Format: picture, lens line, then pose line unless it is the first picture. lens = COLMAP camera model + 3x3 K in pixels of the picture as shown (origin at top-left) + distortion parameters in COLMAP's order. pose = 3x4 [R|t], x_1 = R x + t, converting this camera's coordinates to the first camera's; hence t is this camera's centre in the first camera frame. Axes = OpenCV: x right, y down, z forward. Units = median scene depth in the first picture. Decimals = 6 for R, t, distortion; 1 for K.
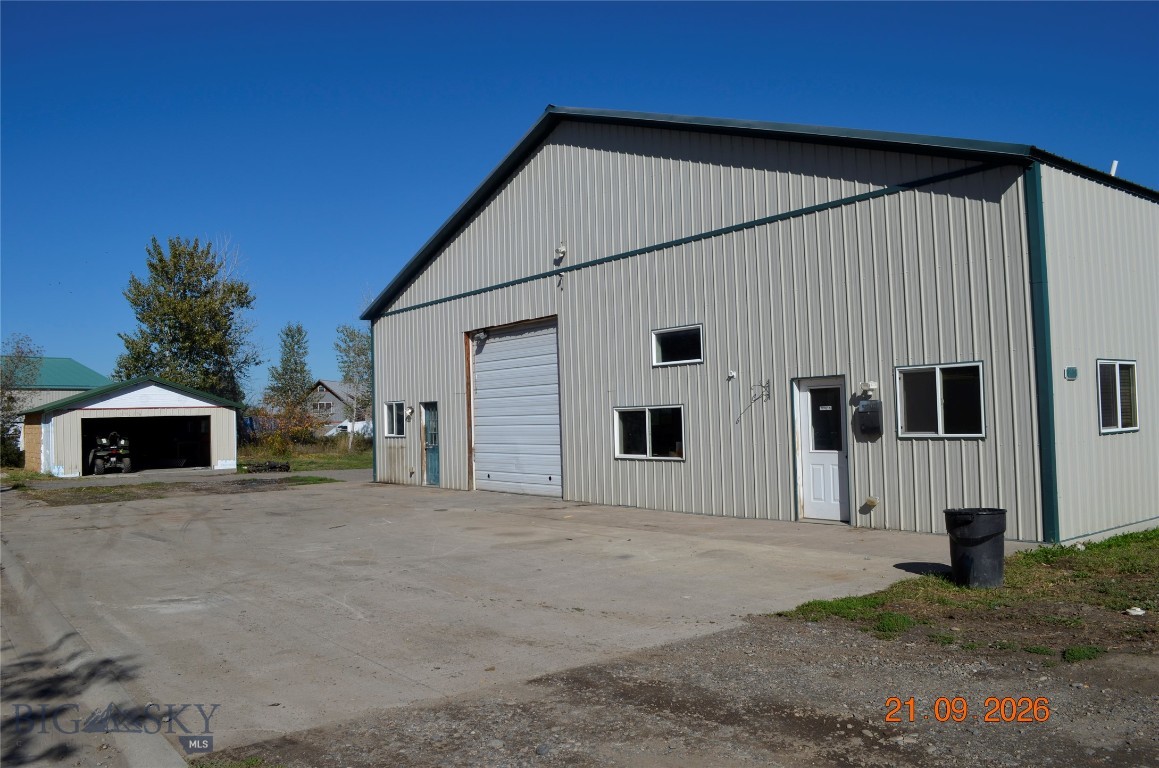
lens RADIAL K [[899.6, 0, 564.9], [0, 899.6, 390.1], [0, 0, 1]] dist [-0.096292, 0.018248]
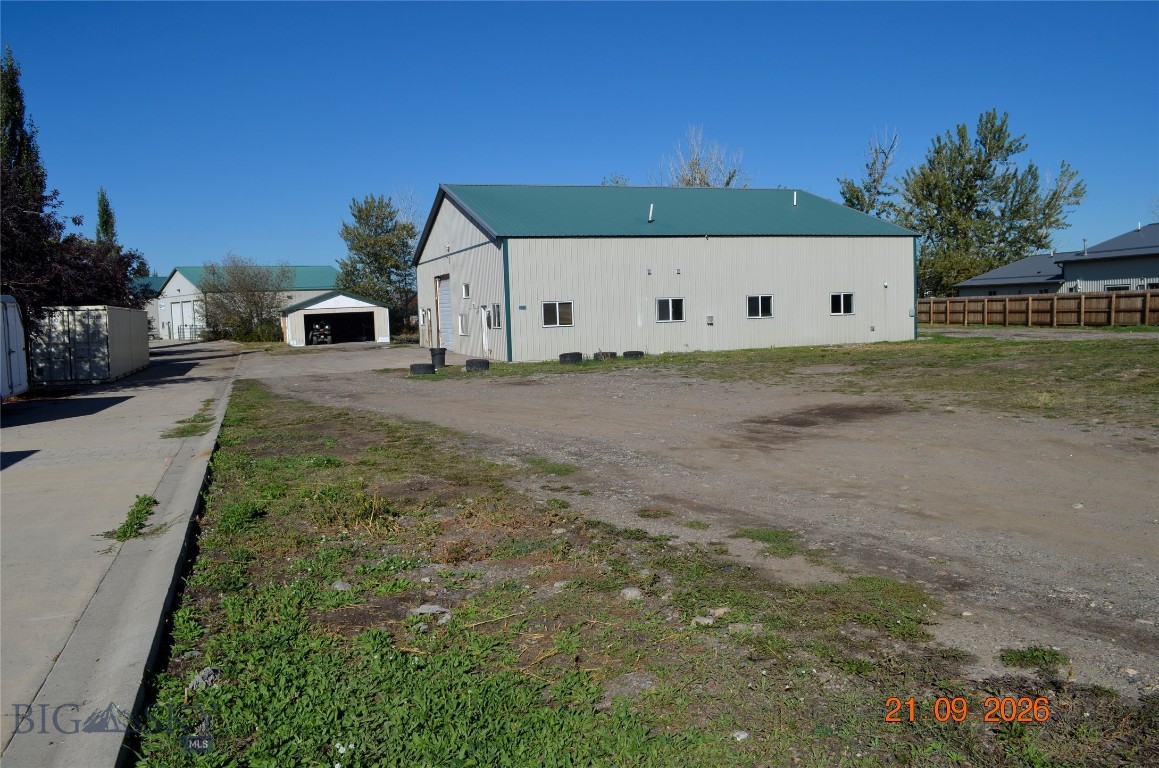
lens RADIAL K [[899.6, 0, 577.2], [0, 899.6, 390.7], [0, 0, 1]] dist [-0.096292, 0.018248]
pose [[0.957992, 0.022857, -0.285883, 0.510220], [0.015130, 0.991403, 0.129964, -0.041125], [0.286396, -0.128829, 0.949411, -0.600674]]
